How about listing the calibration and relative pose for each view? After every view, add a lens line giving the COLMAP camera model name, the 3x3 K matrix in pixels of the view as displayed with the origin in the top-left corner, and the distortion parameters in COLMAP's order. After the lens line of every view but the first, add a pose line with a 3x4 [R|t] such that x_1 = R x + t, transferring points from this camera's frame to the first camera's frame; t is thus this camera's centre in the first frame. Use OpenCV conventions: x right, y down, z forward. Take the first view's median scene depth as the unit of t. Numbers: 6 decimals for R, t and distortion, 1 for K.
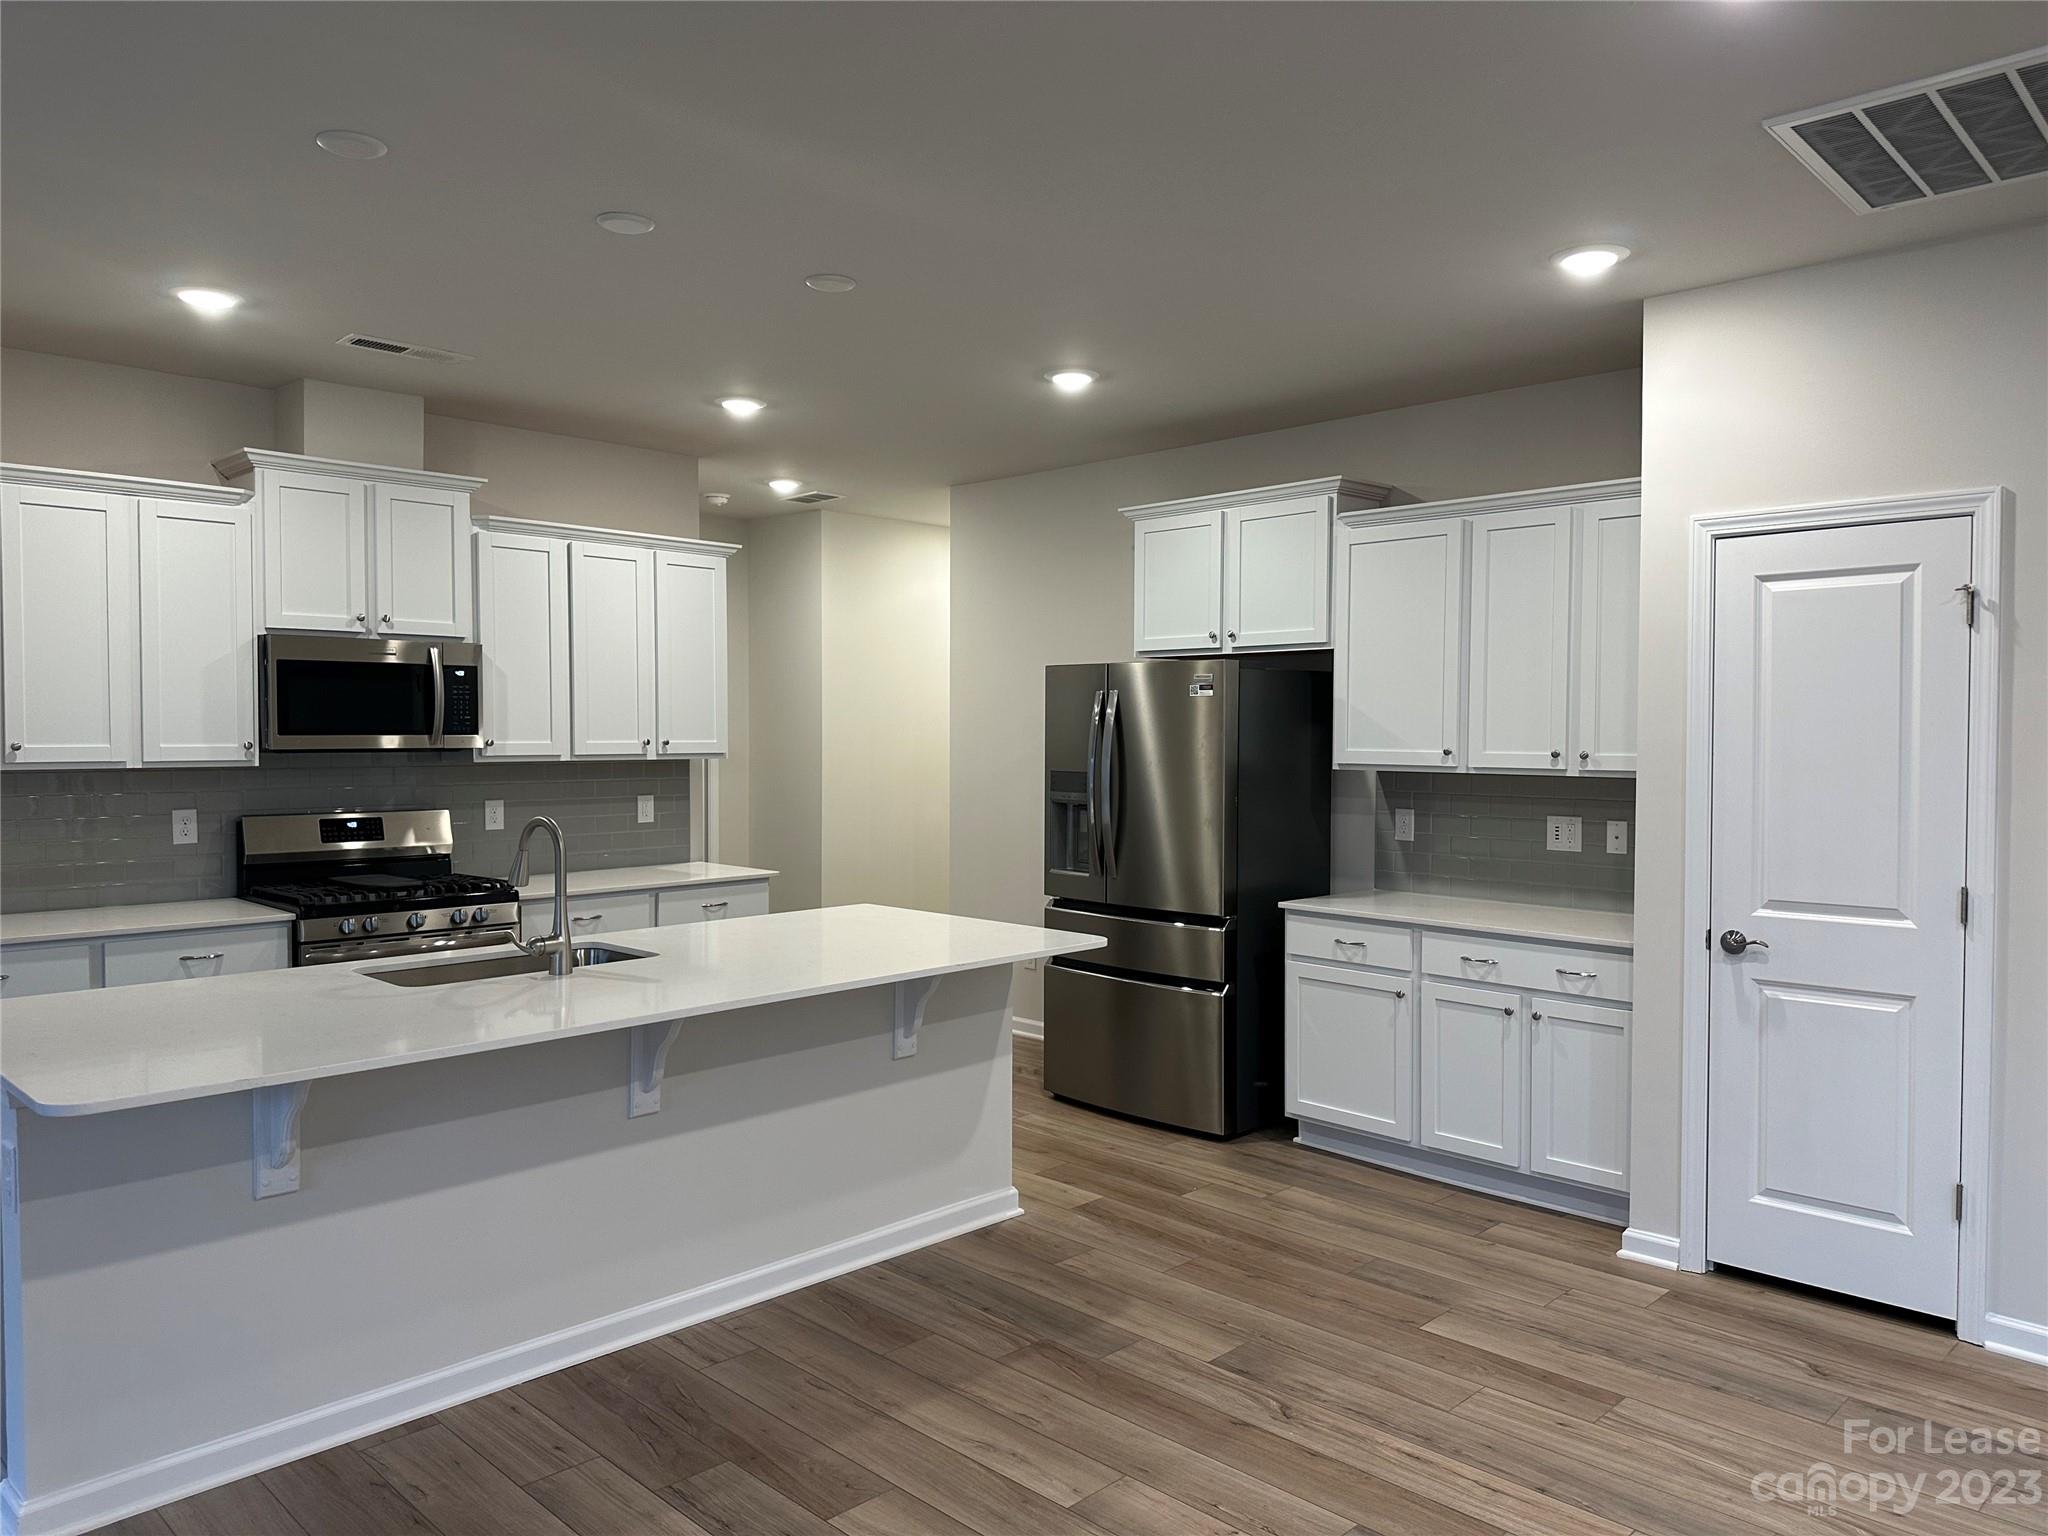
lens RADIAL K [[1436.0, 0, 1024.0], [0, 1436.0, 768.0], [0, 0, 1]] dist [0.006046, -0.000228]
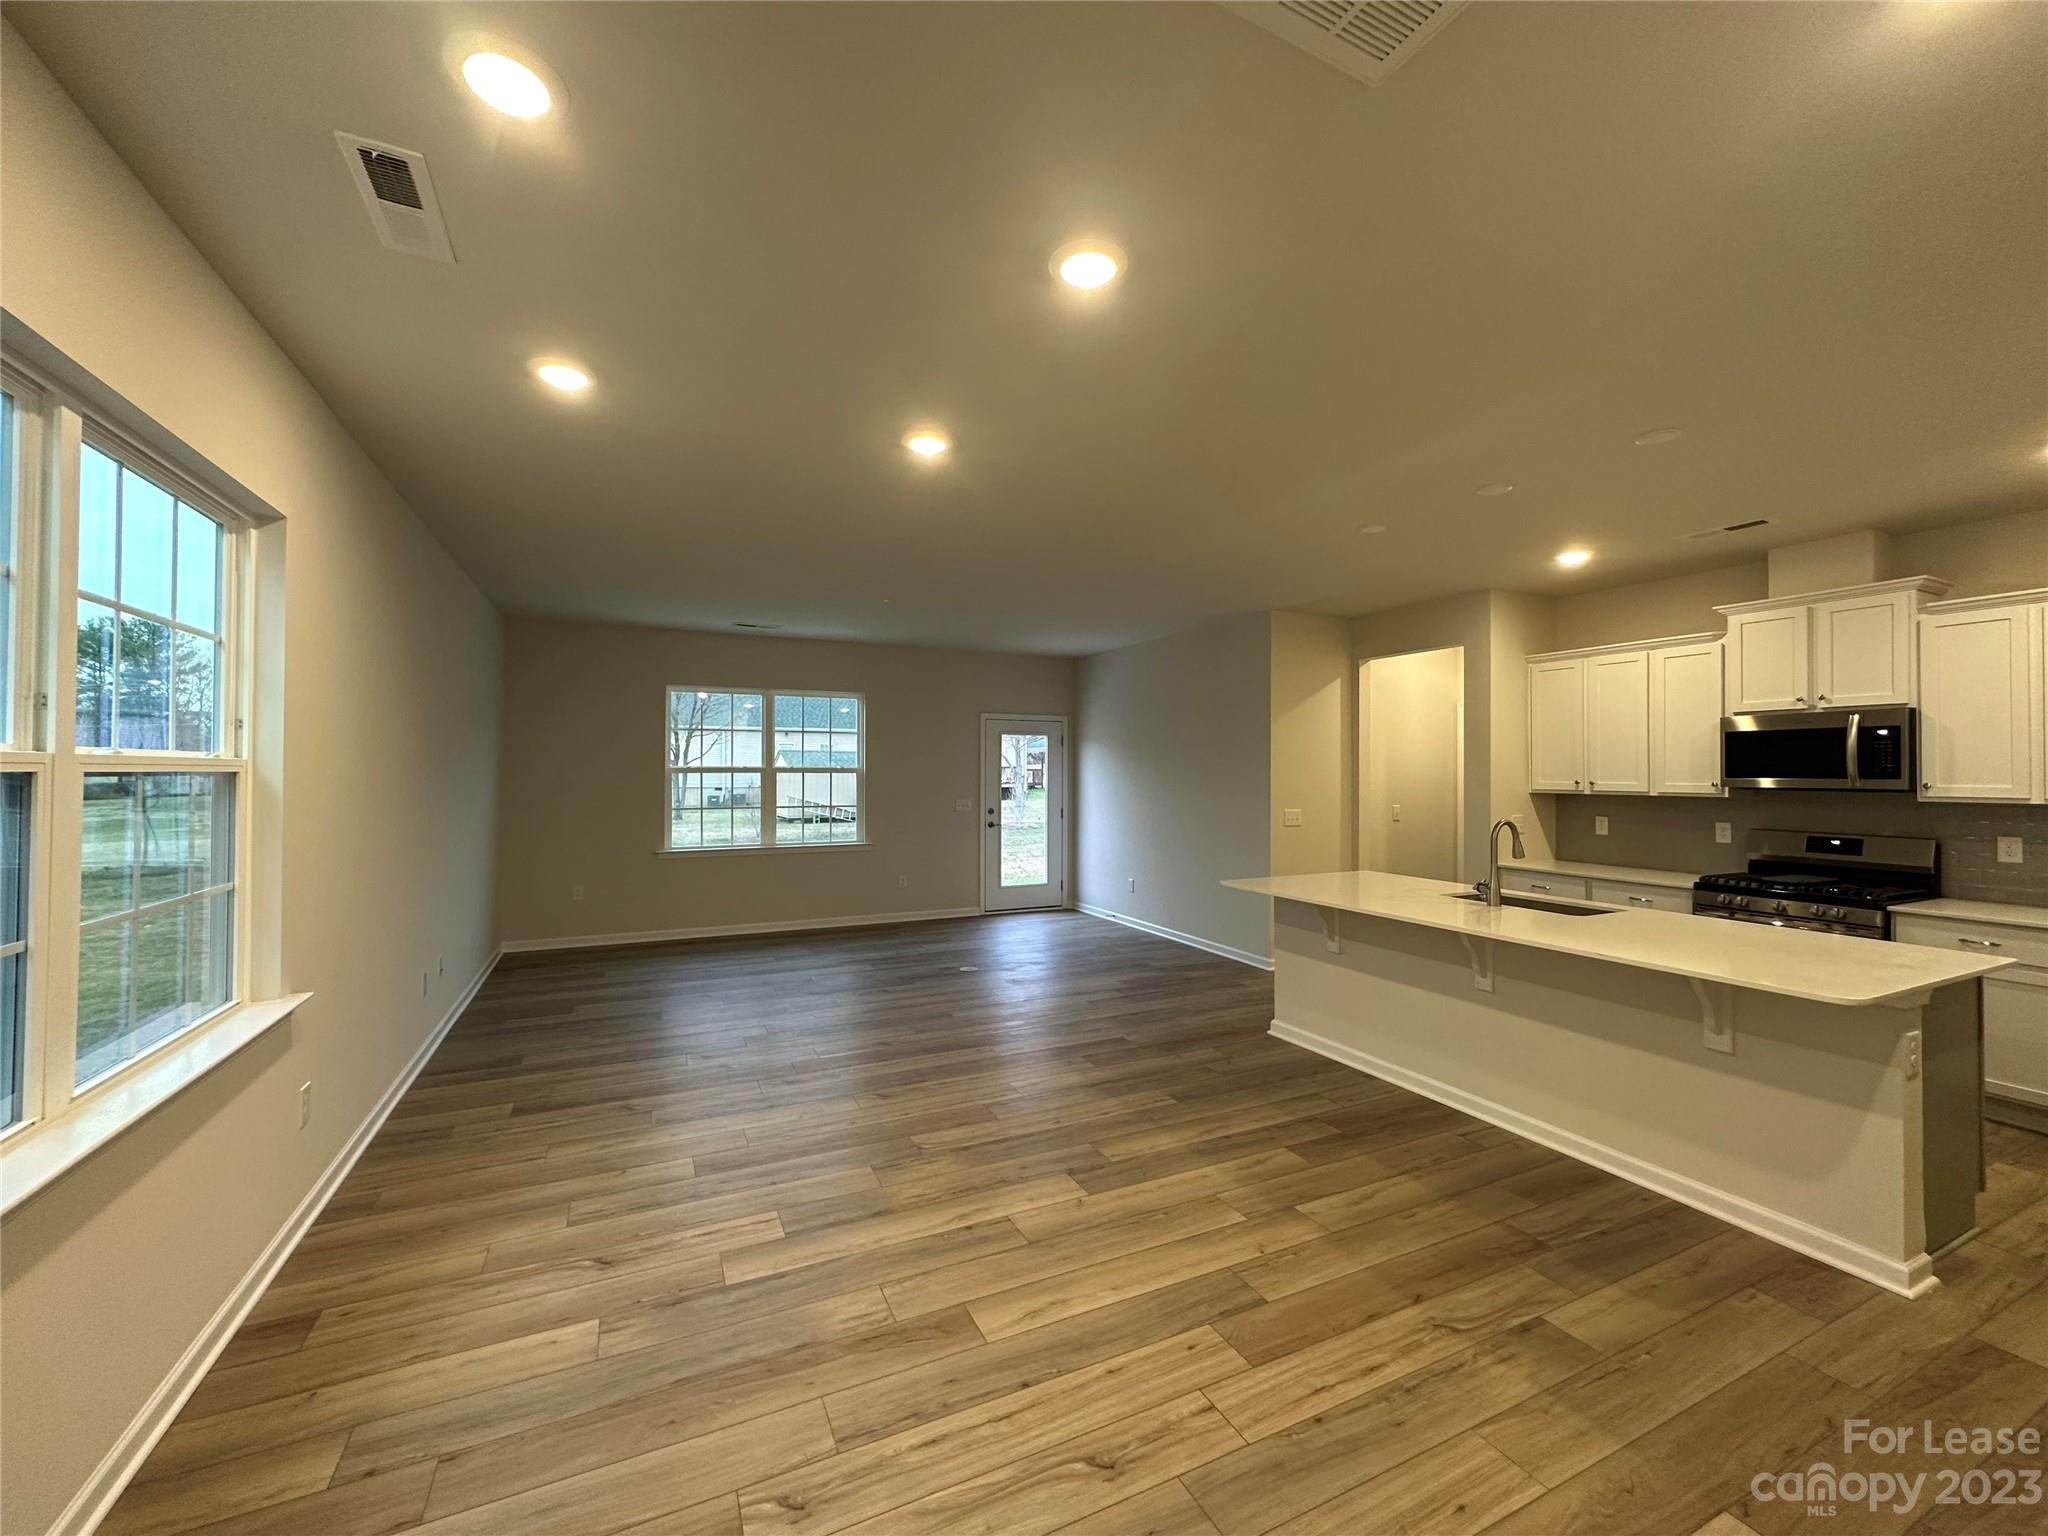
lens RADIAL K [[813.9, 0, 1032.6], [0, 813.9, 768.6], [0, 0, 1]] dist [-0.000228, 0.000063]
pose [[-0.329660, -0.010131, -0.944045, 0.601175], [-0.030904, 0.999522, 0.000066, -0.009663], [0.943594, 0.029196, -0.329815, 0.556419]]
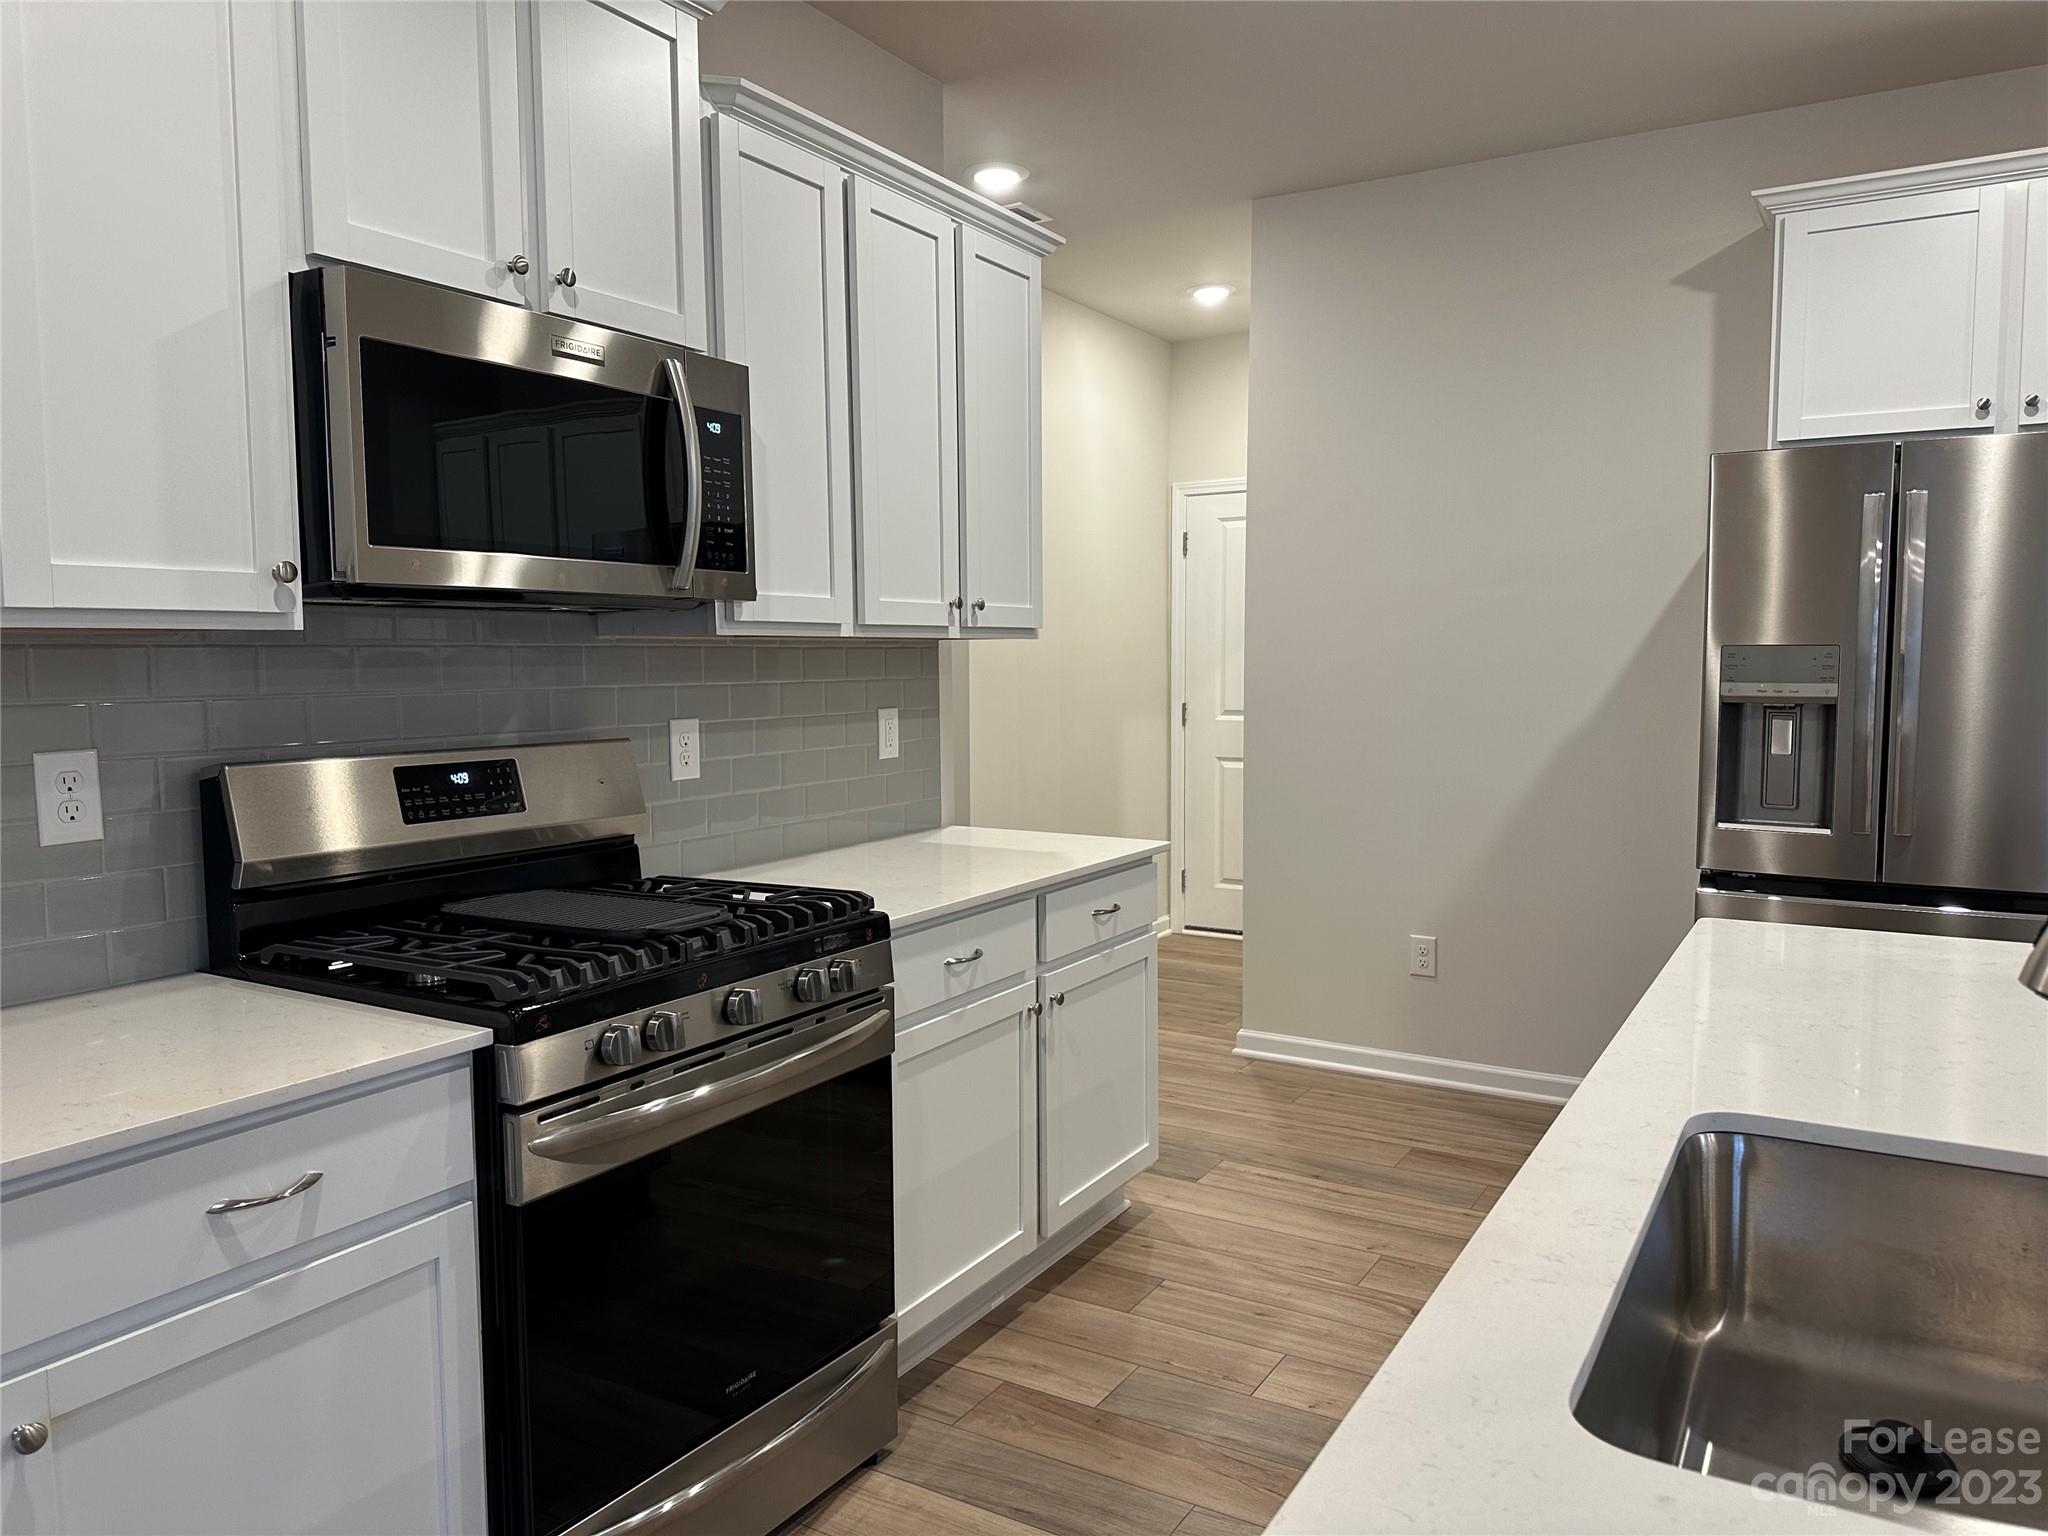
lens RADIAL K [[1416.5, 0, 985.0], [0, 1416.5, 756.0], [0, 0, 1]] dist [0.099441, -0.165364]
pose [[0.977888, -0.028199, 0.207221, -0.435738], [0.019793, 0.998899, 0.042527, 0.019036], [-0.208192, -0.037485, 0.977369, 0.594557]]
